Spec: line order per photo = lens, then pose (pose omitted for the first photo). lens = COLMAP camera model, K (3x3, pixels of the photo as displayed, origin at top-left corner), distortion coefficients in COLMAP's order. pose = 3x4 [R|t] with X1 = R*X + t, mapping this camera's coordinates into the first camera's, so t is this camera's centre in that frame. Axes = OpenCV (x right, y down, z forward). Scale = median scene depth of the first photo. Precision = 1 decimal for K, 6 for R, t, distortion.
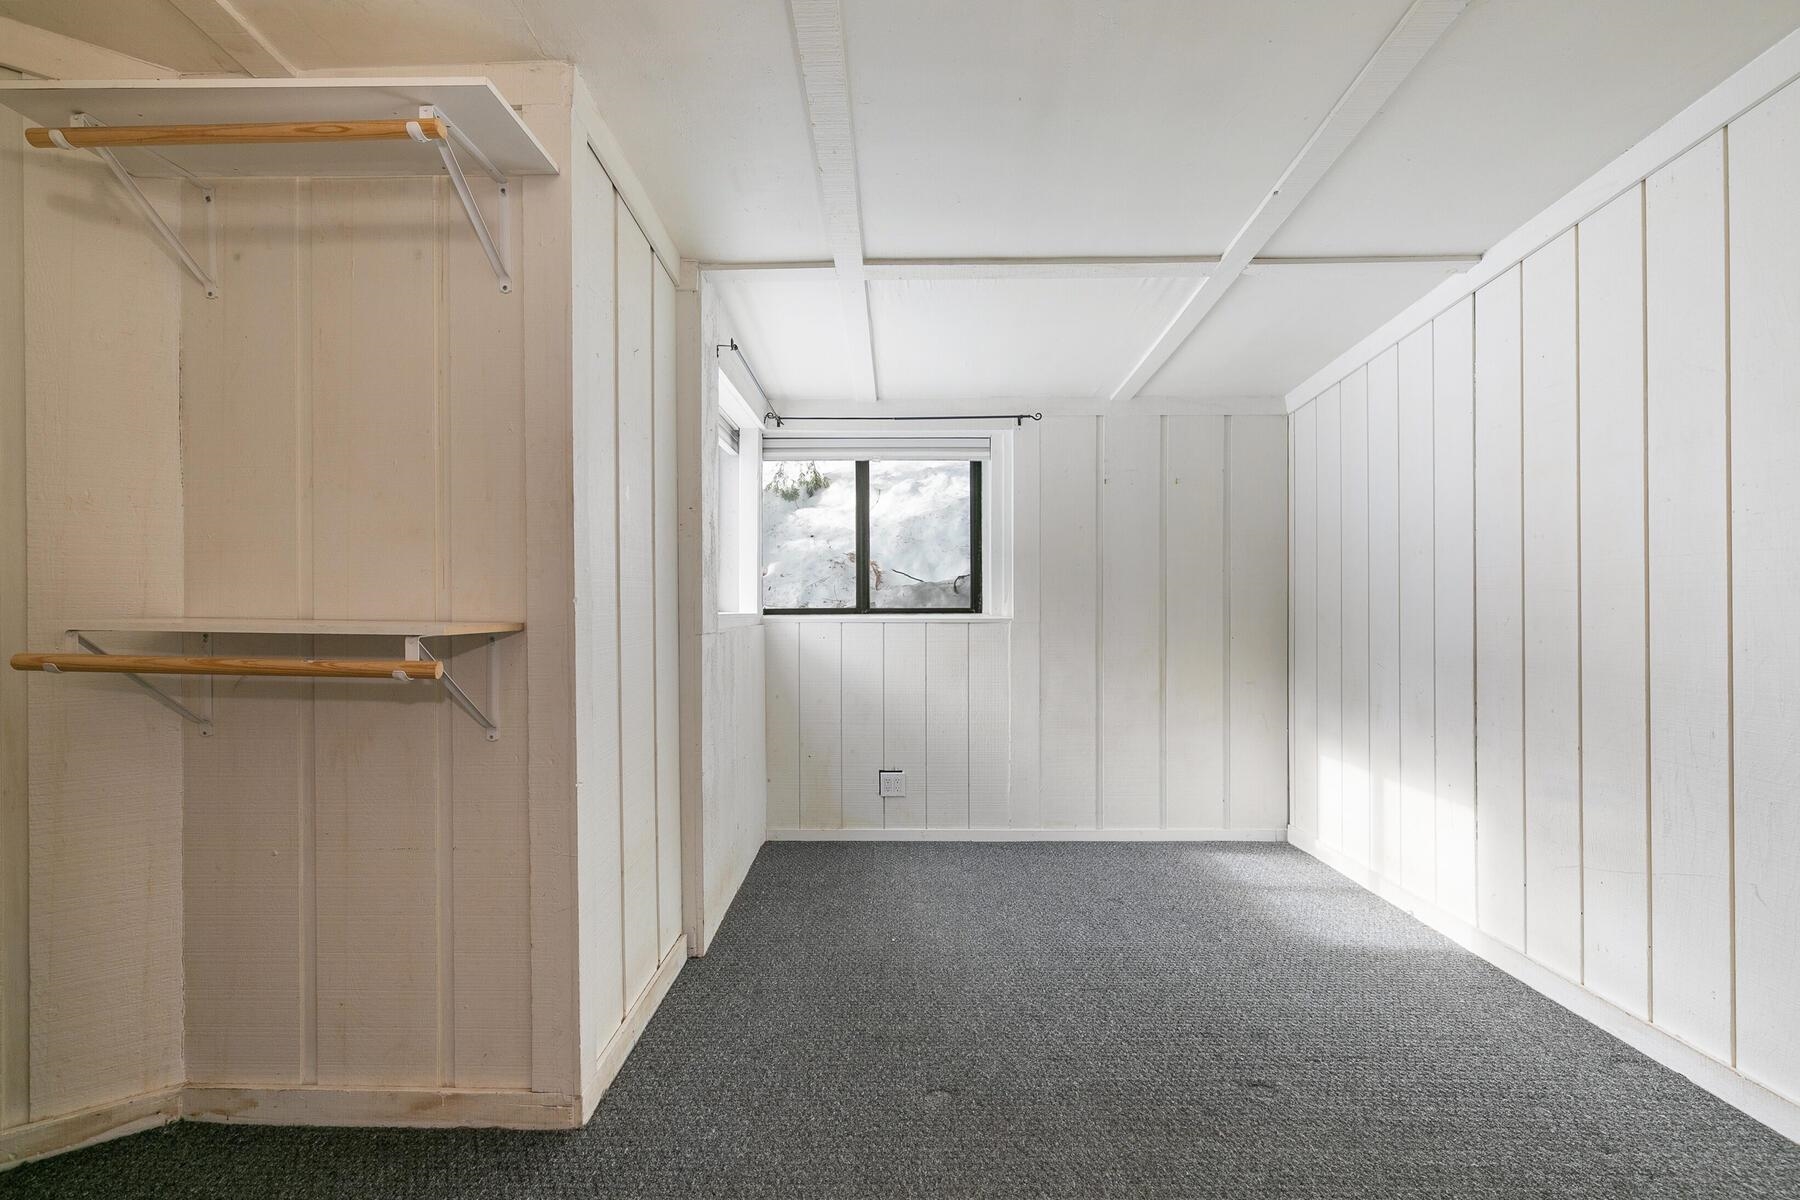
lens RADIAL K [[834.0, 0, 902.5], [0, 834.0, 581.8], [0, 0, 1]] dist [-0.001151, -0.000192]
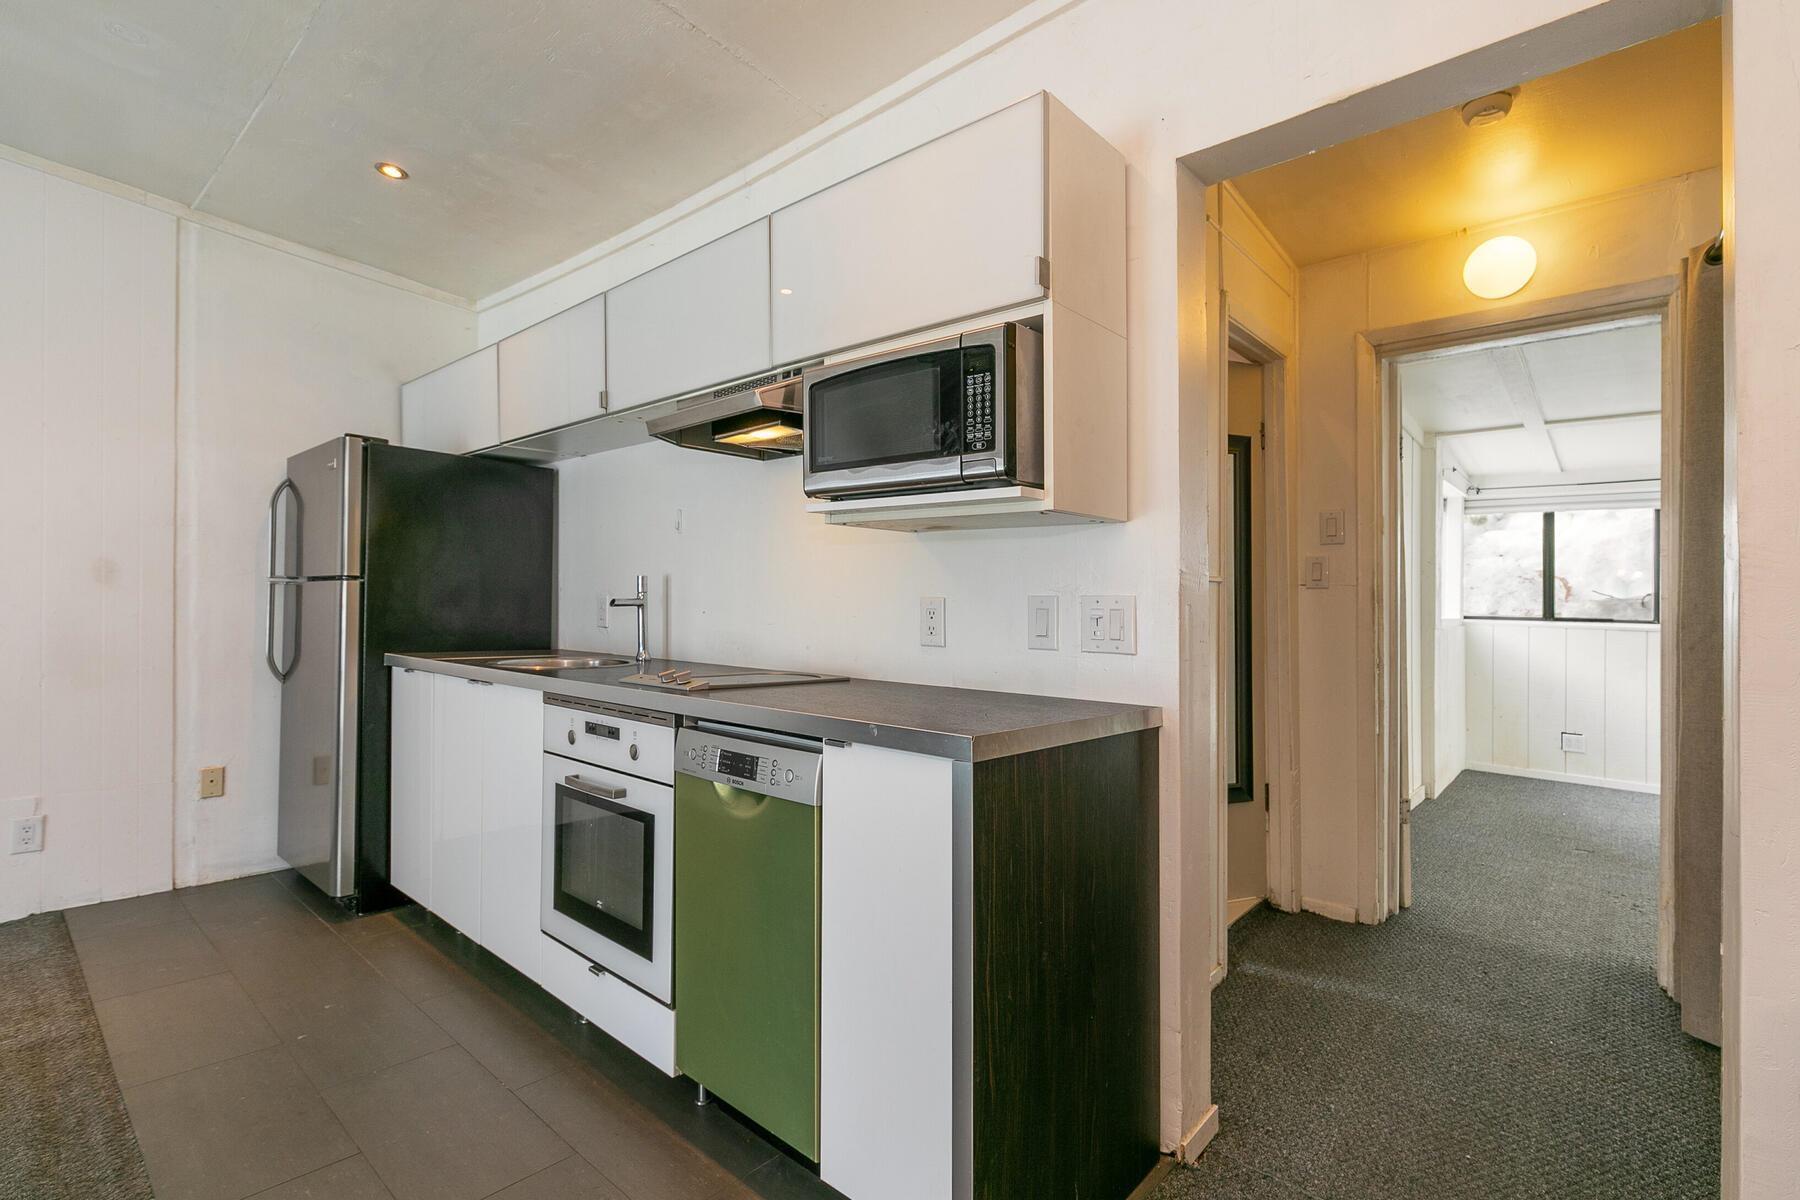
lens RADIAL K [[834.0, 0, 902.5], [0, 834.0, 581.8], [0, 0, 1]] dist [-0.001151, -0.000192]
pose [[0.750231, 0.007018, -0.661139, 0.059598], [-0.003967, 0.999973, 0.006113, -0.029628], [0.661164, -0.001964, 0.750239, -0.711873]]
